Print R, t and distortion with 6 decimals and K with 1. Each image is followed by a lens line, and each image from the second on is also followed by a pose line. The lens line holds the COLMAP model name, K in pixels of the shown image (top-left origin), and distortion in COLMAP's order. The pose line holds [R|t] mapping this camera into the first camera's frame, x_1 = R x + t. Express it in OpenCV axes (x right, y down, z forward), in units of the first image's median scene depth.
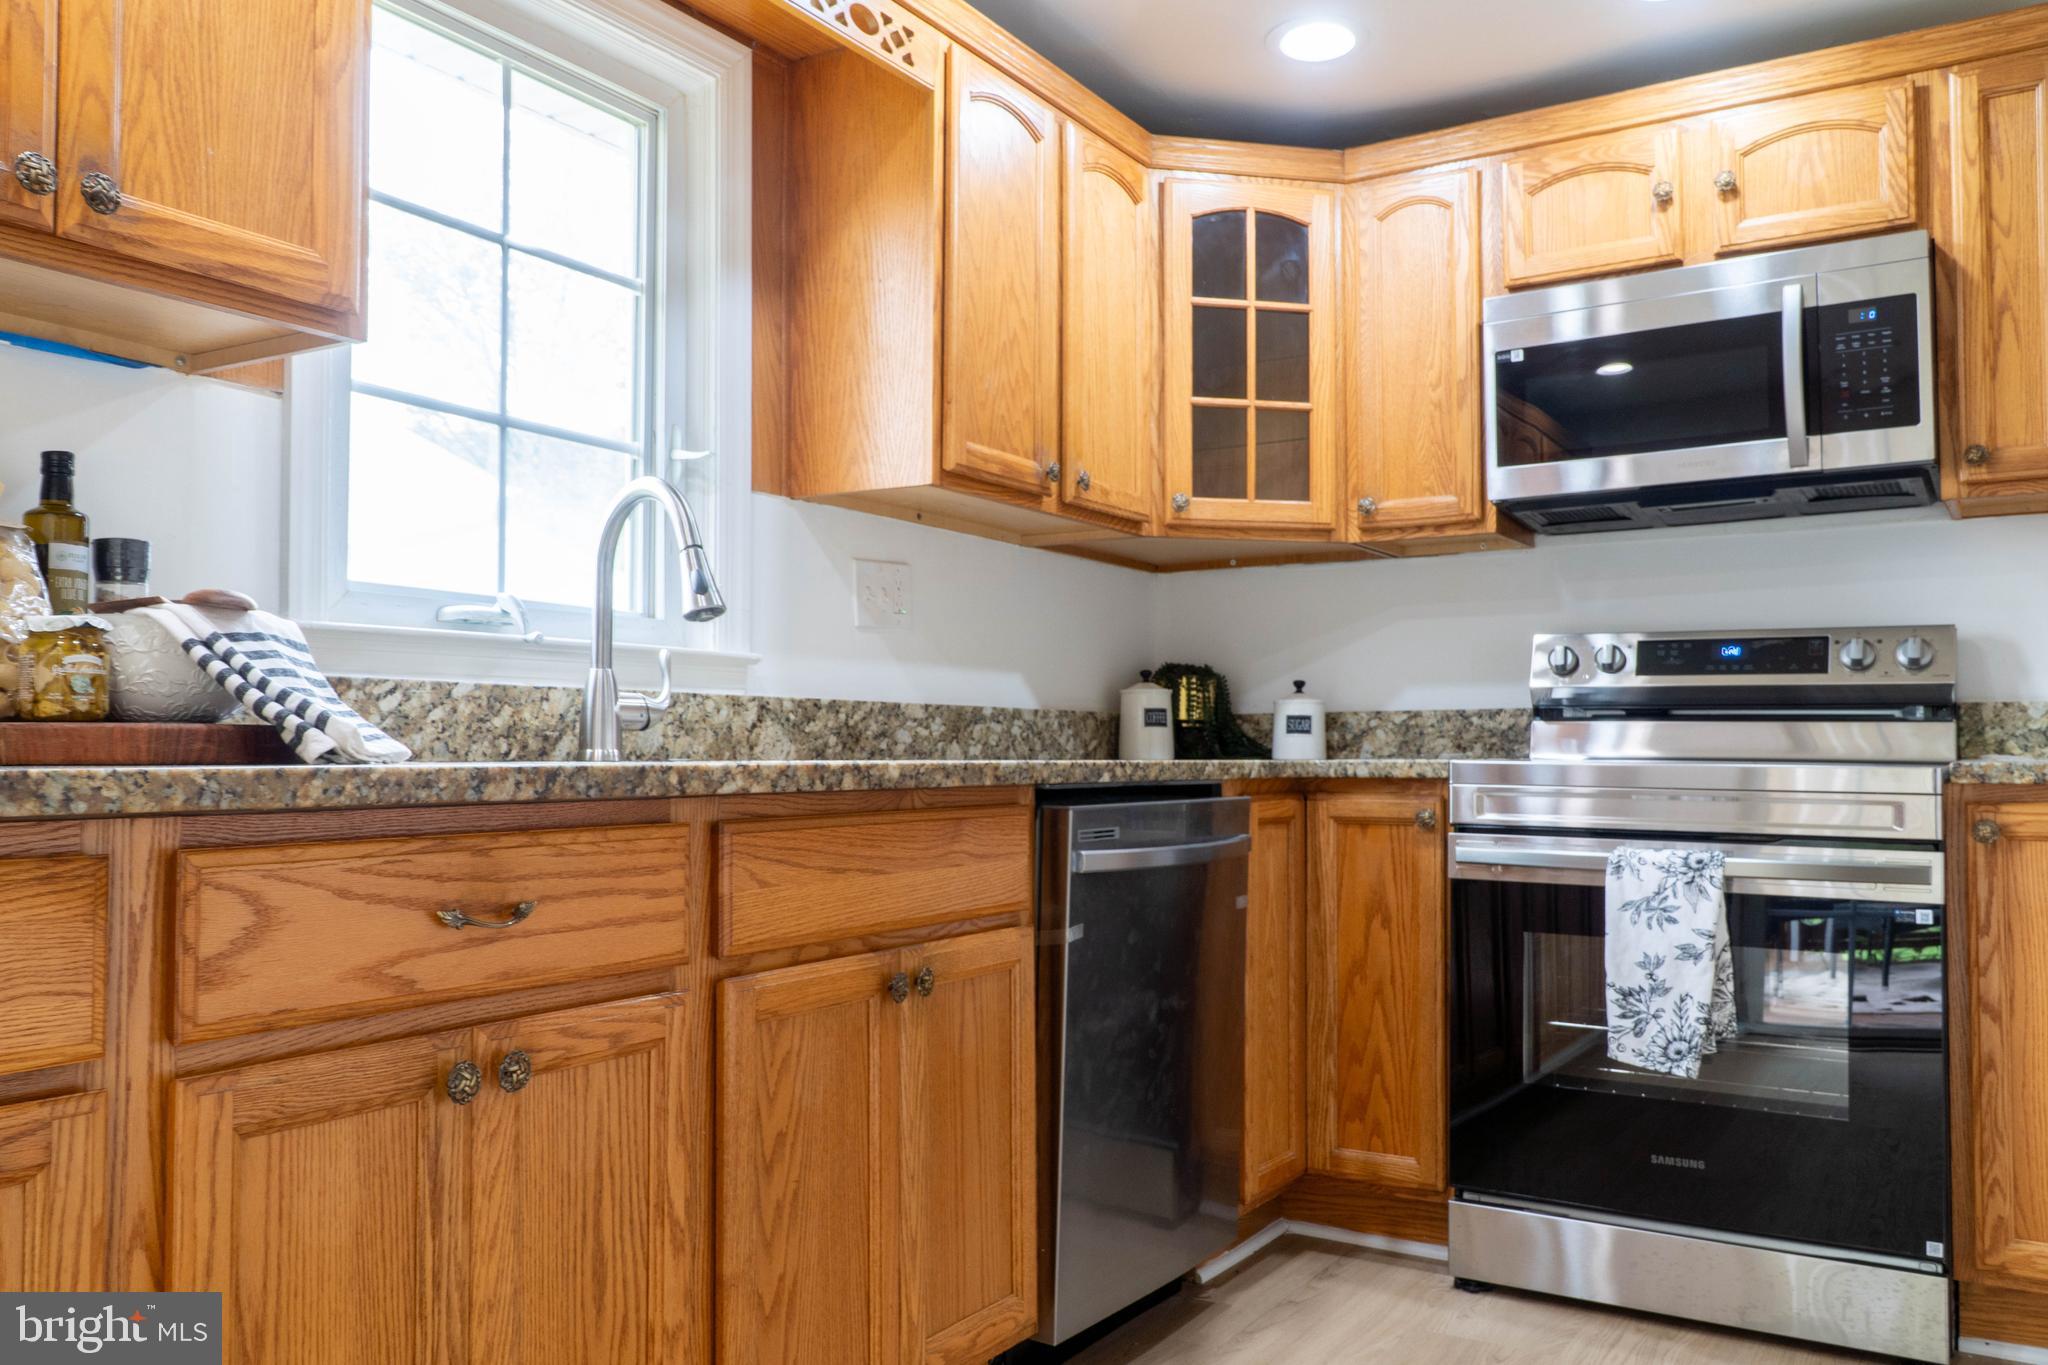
lens RADIAL K [[1606.1, 0, 1023.9], [0, 1606.1, 681.3], [0, 0, 1]] dist [-0.002707, 0.006156]
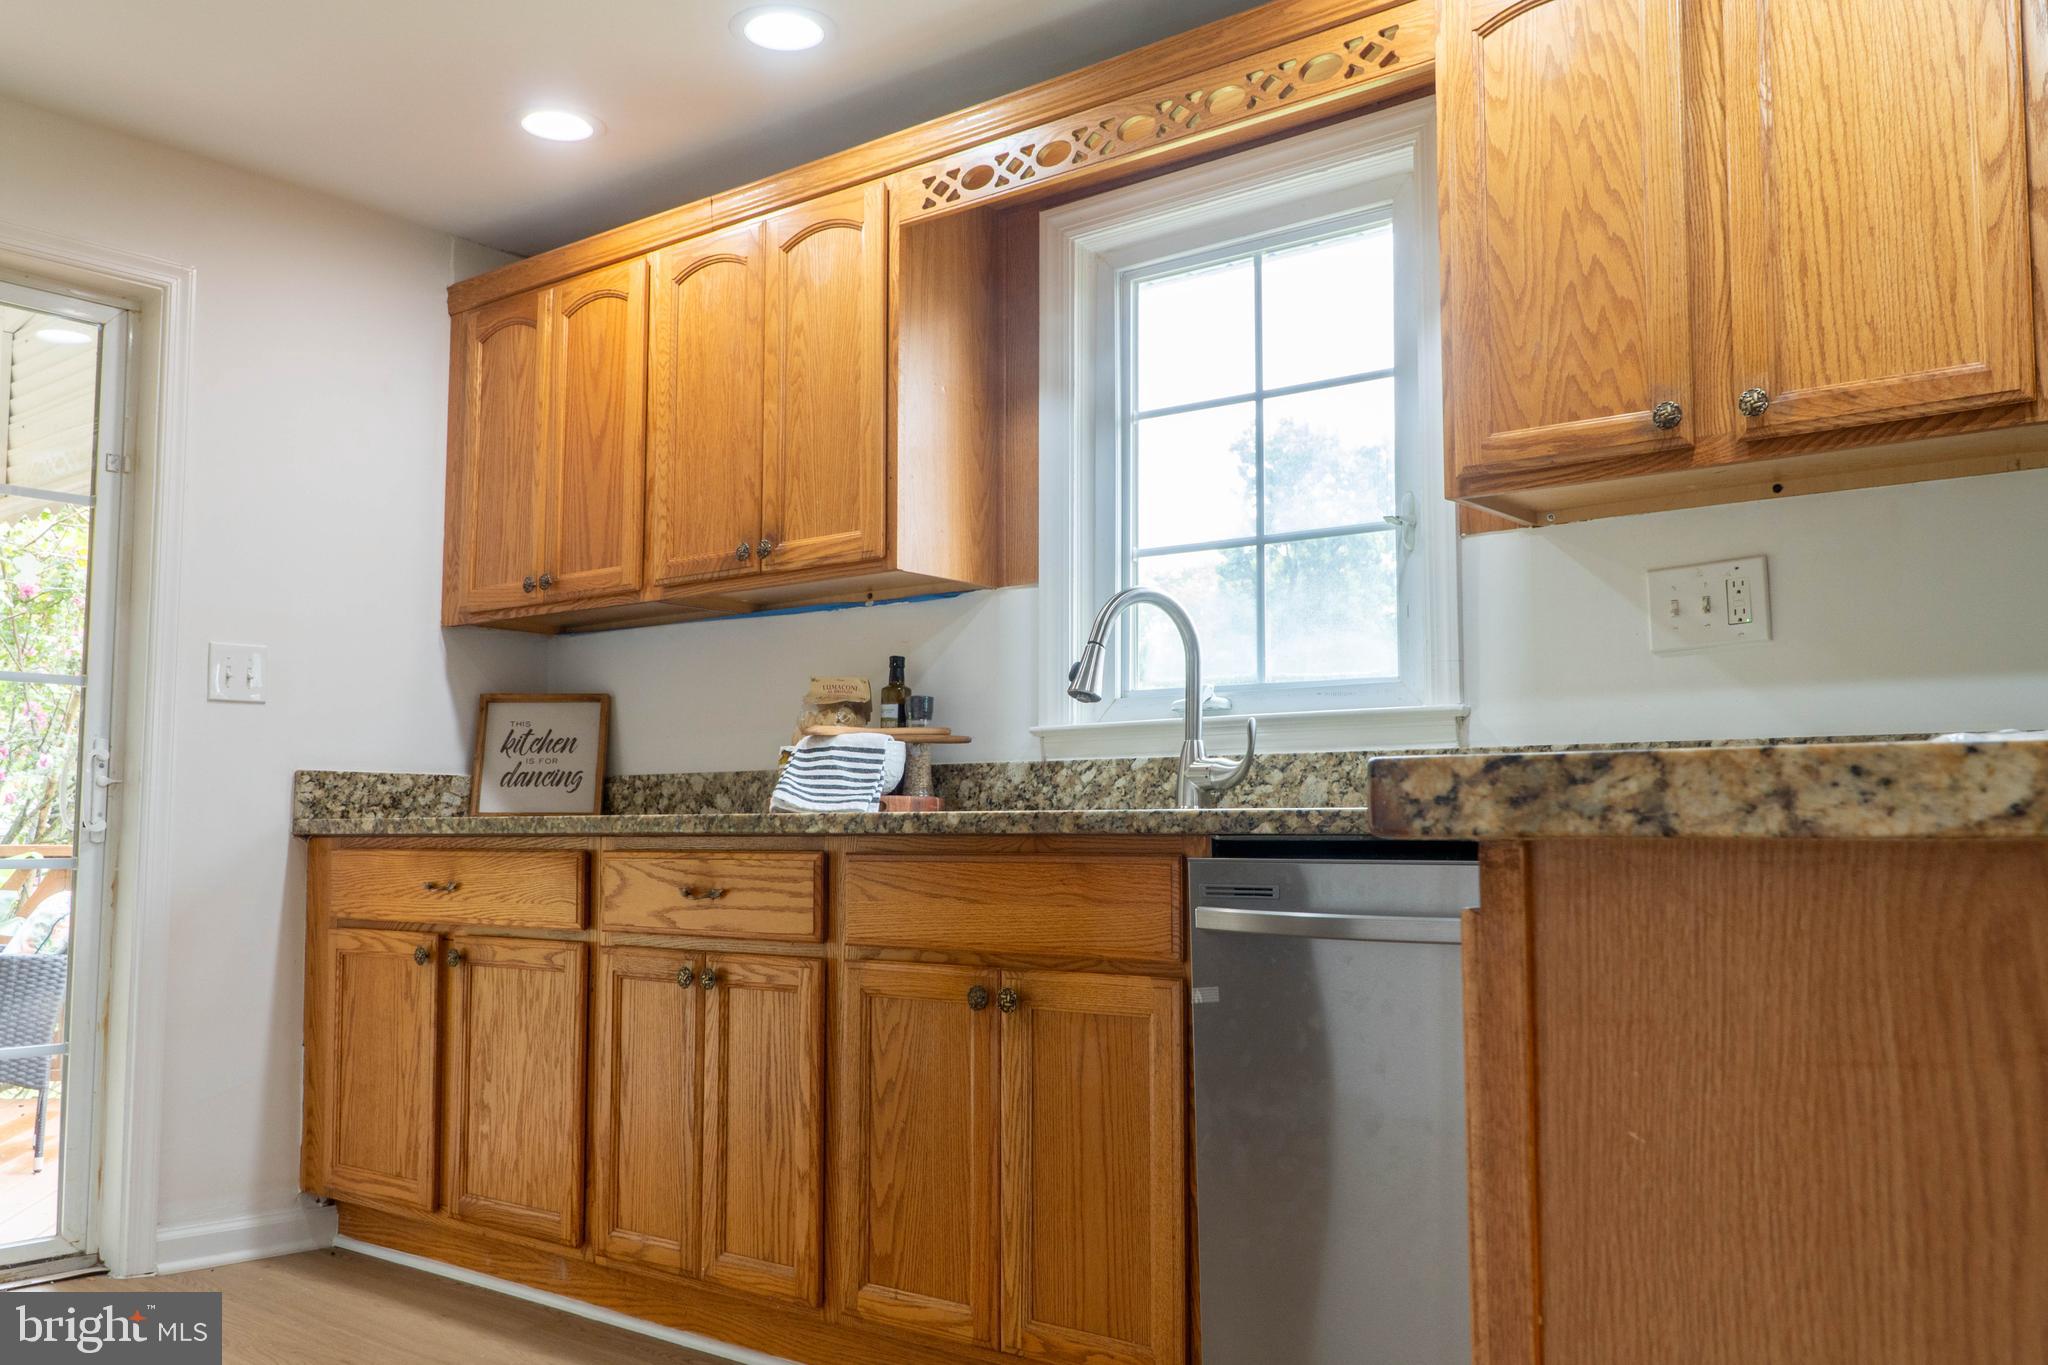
lens RADIAL K [[1684.4, 0, 1023.9], [0, 1684.4, 686.3], [0, 0, 1]] dist [0.004957, -0.001974]
pose [[-0.104189, -0.088039, -0.990653, 1.299439], [0.043984, 0.994692, -0.093023, 0.082577], [0.993584, -0.053265, -0.099764, 1.270266]]
